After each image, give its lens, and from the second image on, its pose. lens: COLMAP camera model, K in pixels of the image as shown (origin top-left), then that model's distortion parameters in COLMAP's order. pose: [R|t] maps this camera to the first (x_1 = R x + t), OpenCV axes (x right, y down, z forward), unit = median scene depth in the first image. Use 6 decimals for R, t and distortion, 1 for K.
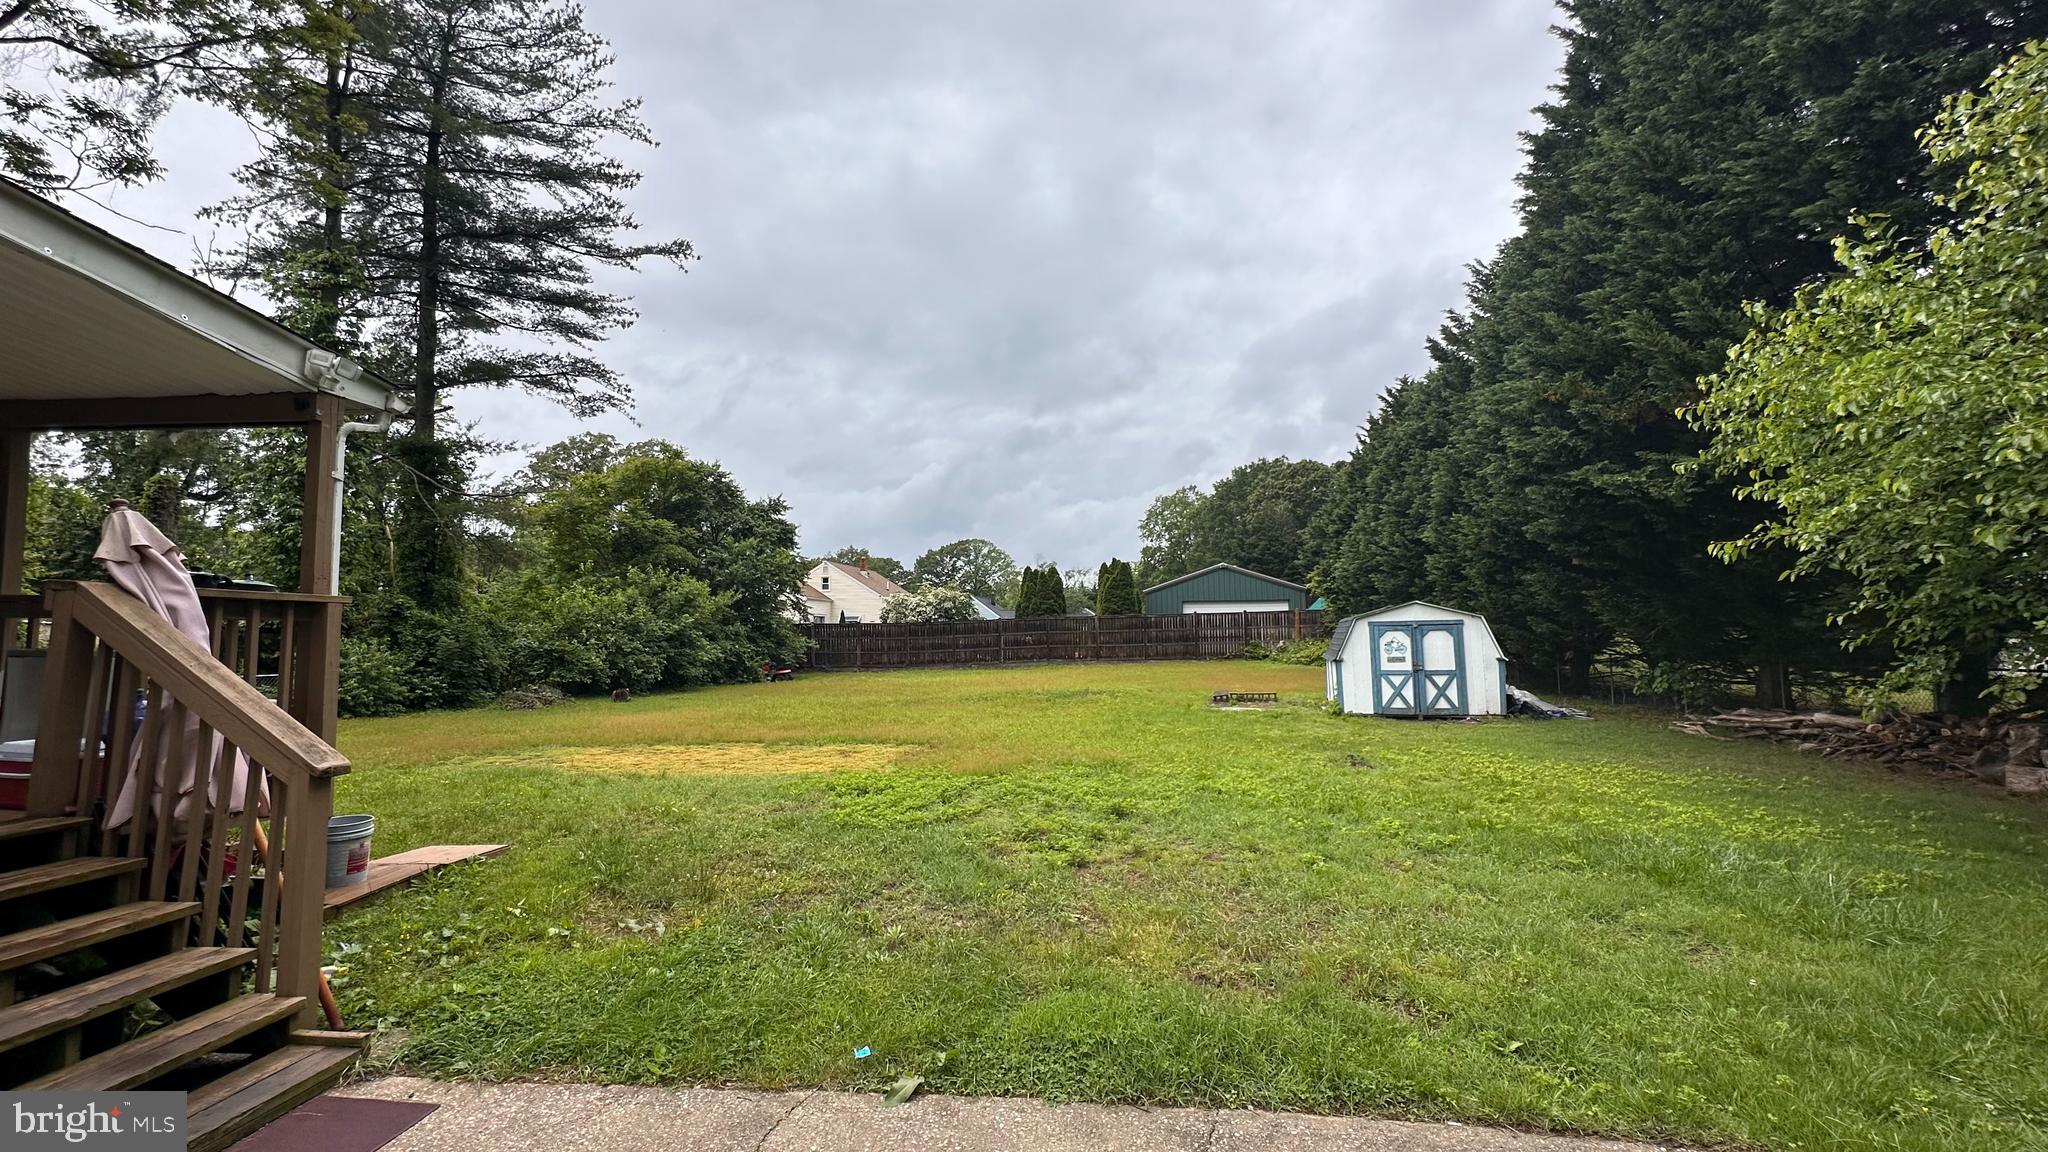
lens RADIAL K [[822.7, 0, 1027.7], [0, 822.7, 562.0], [0, 0, 1]] dist [-0.001698, 0.000115]
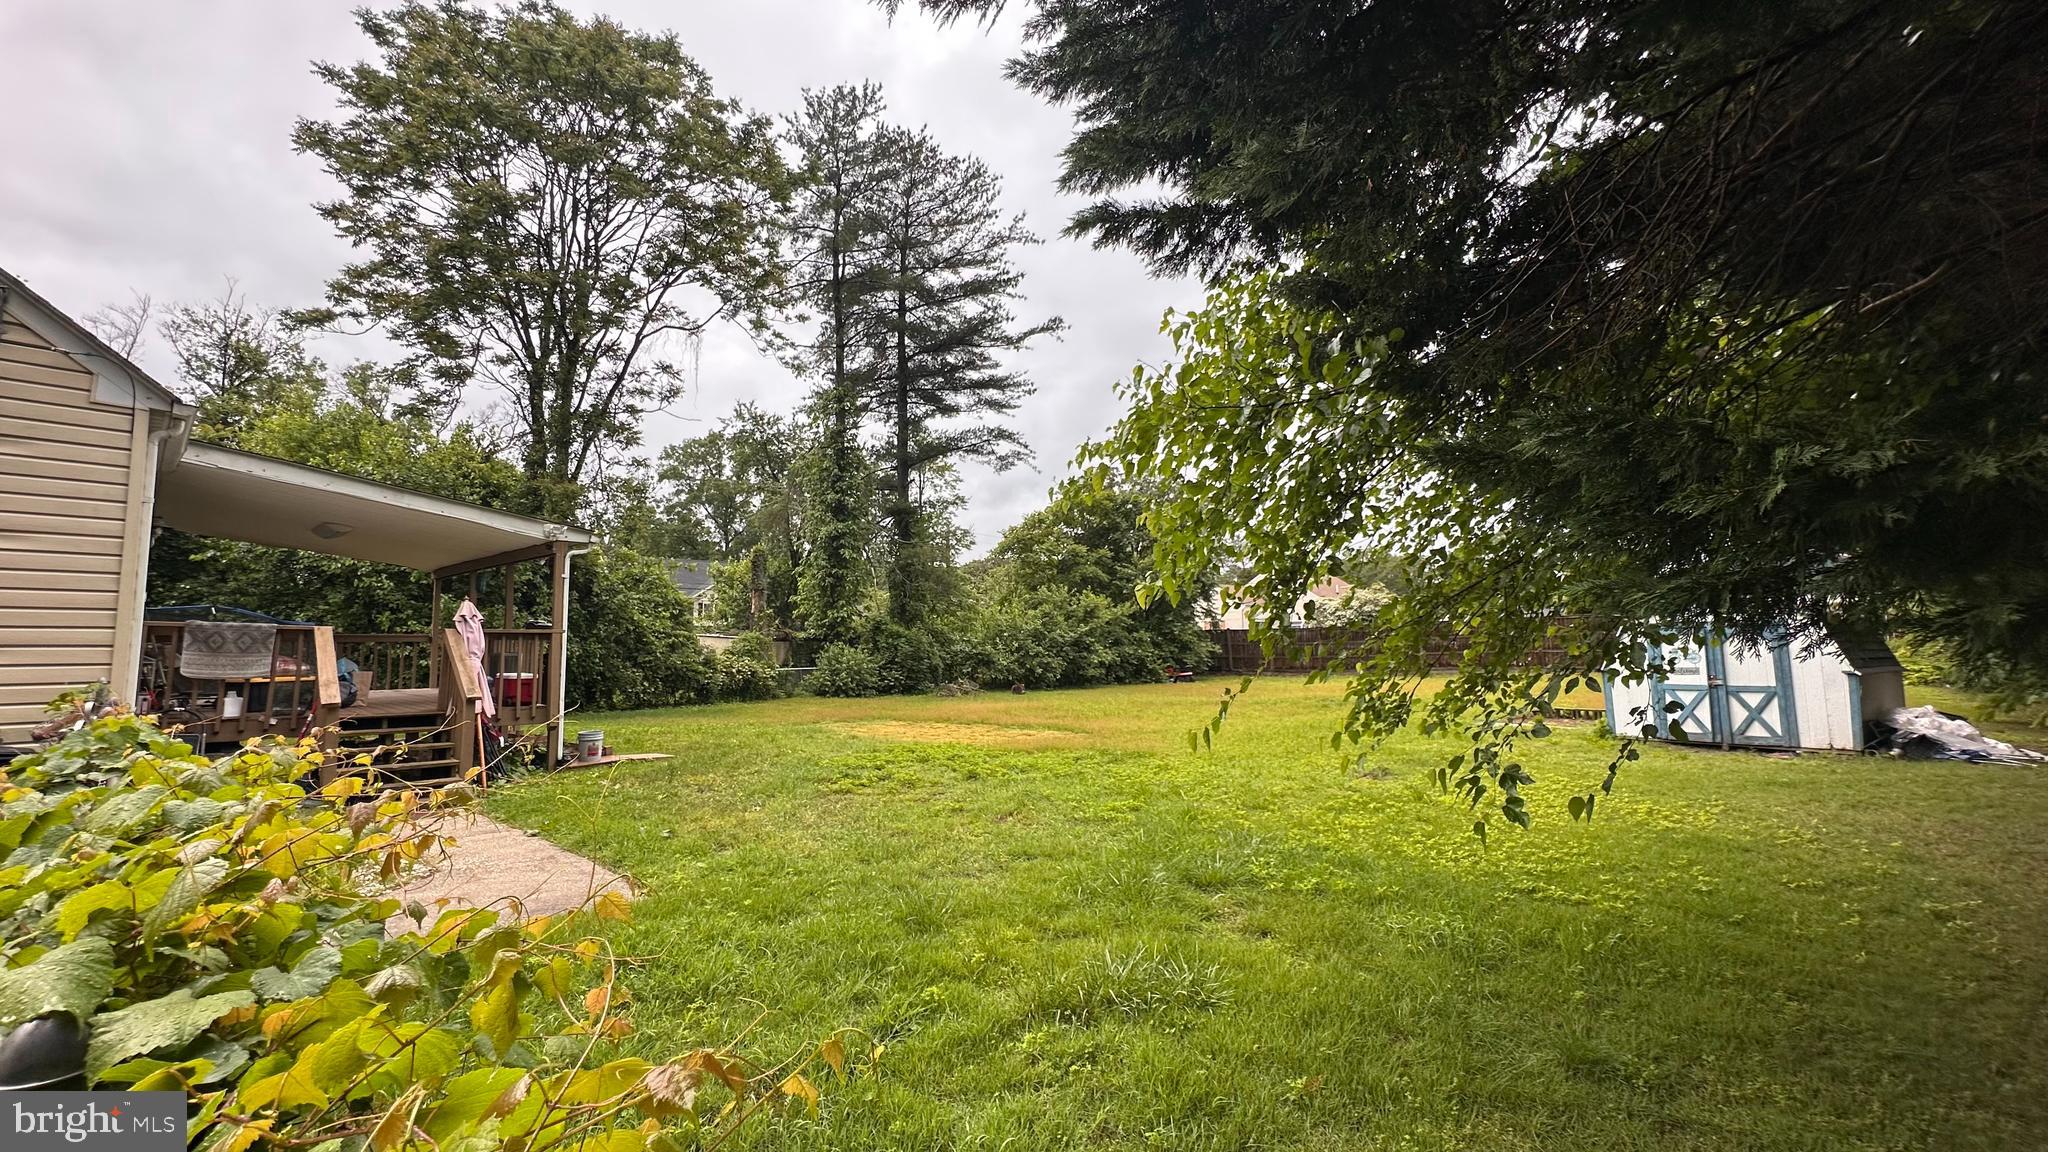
lens RADIAL K [[822.7, 0, 1024.0], [0, 822.7, 568.7], [0, 0, 1]] dist [-0.001698, 0.000115]
pose [[0.794598, -0.056663, -0.604486, 0.252012], [0.058637, 0.998143, -0.016486, -0.002210], [0.604298, -0.022345, 0.796445, -0.006009]]
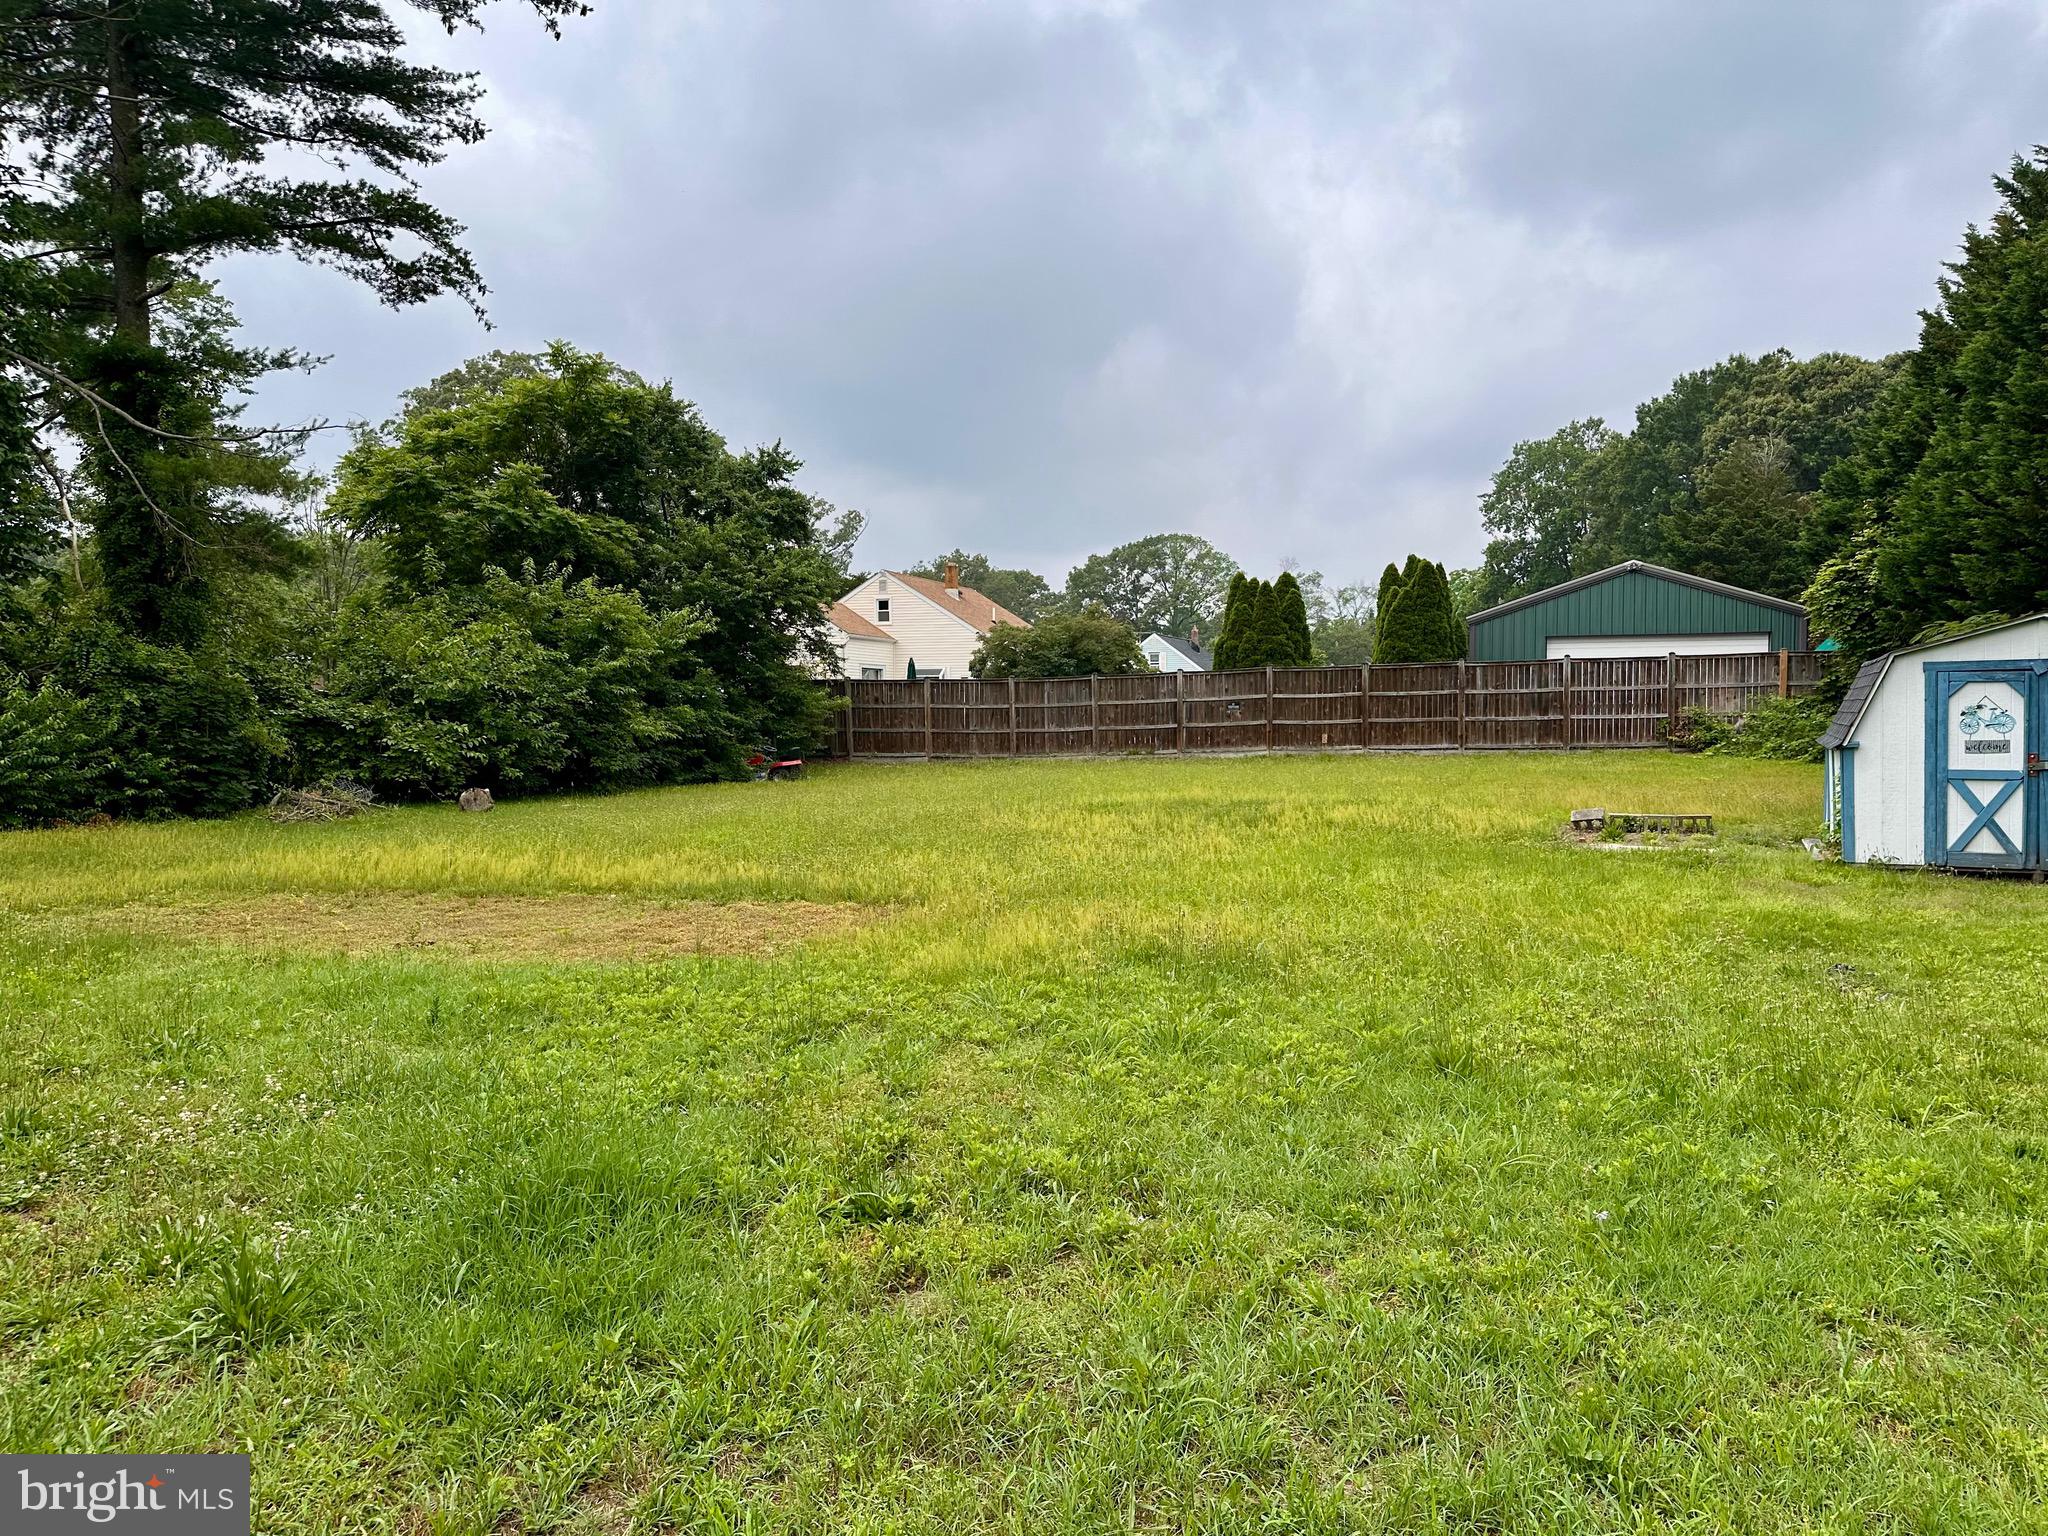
lens RADIAL K [[1439.1, 0, 1010.9], [0, 1439.1, 751.2], [0, 0, 1]] dist [0.070300, -0.044744]
pose [[0.983676, 0.010438, -0.179644, 0.041432], [0.011050, 0.992928, 0.118200, 0.012365], [0.179607, -0.118256, 0.976605, 0.073274]]
